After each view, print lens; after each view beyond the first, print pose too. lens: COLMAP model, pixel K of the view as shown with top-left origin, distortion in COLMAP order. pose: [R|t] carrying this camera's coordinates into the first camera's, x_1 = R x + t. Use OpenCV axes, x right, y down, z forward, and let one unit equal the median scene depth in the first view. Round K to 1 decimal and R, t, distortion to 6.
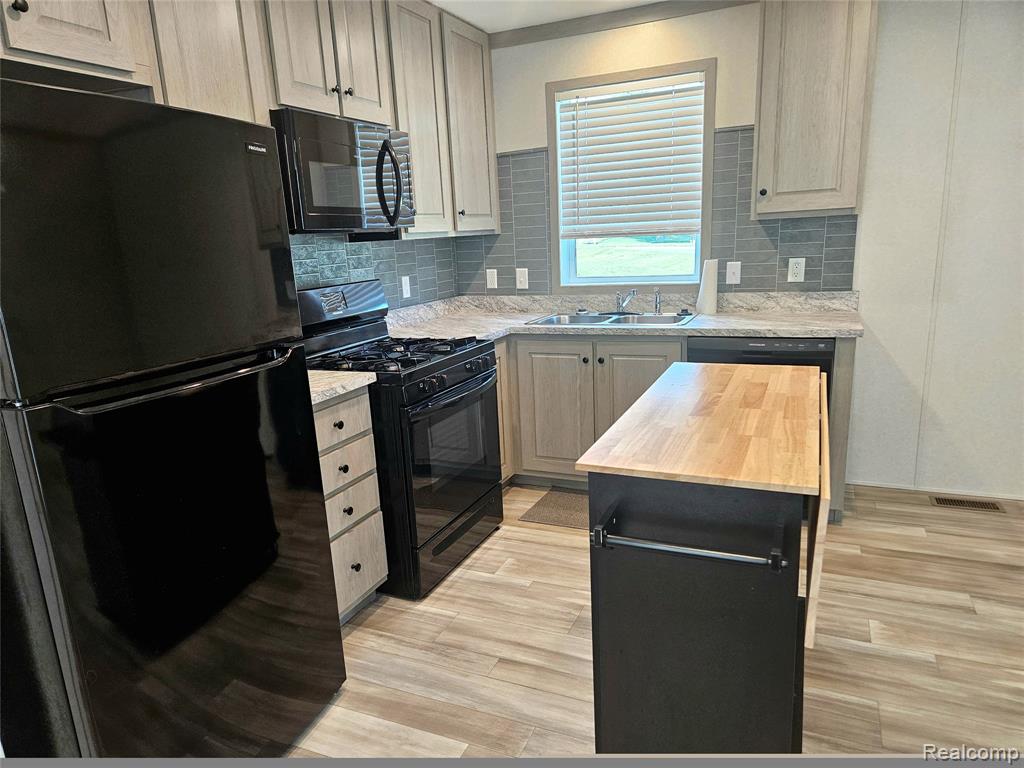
lens RADIAL K [[680.7, 0, 513.2], [0, 680.7, 393.1], [0, 0, 1]] dist [0.027233, -0.011551]
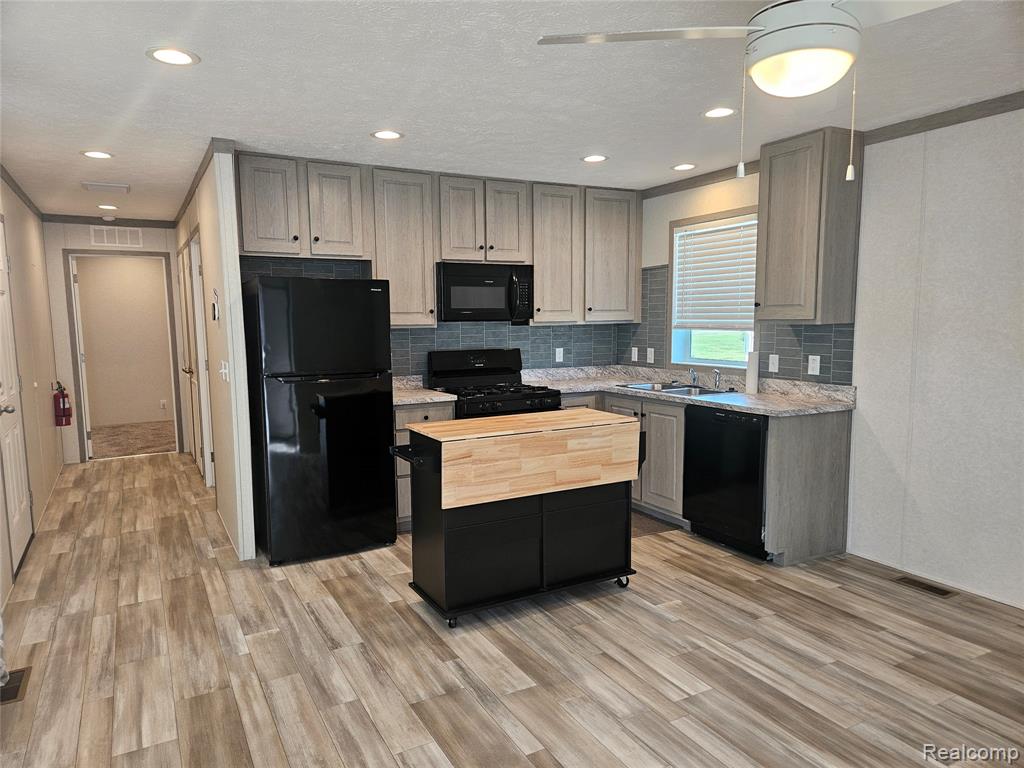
lens RADIAL K [[680.7, 0, 510.3], [0, 680.7, 384.8], [0, 0, 1]] dist [0.027233, -0.011551]
pose [[0.795209, 0.102093, -0.597679, 0.697358], [-0.167507, 0.984351, -0.054724, 0.013189], [0.582739, 0.143632, 0.799866, -0.286653]]
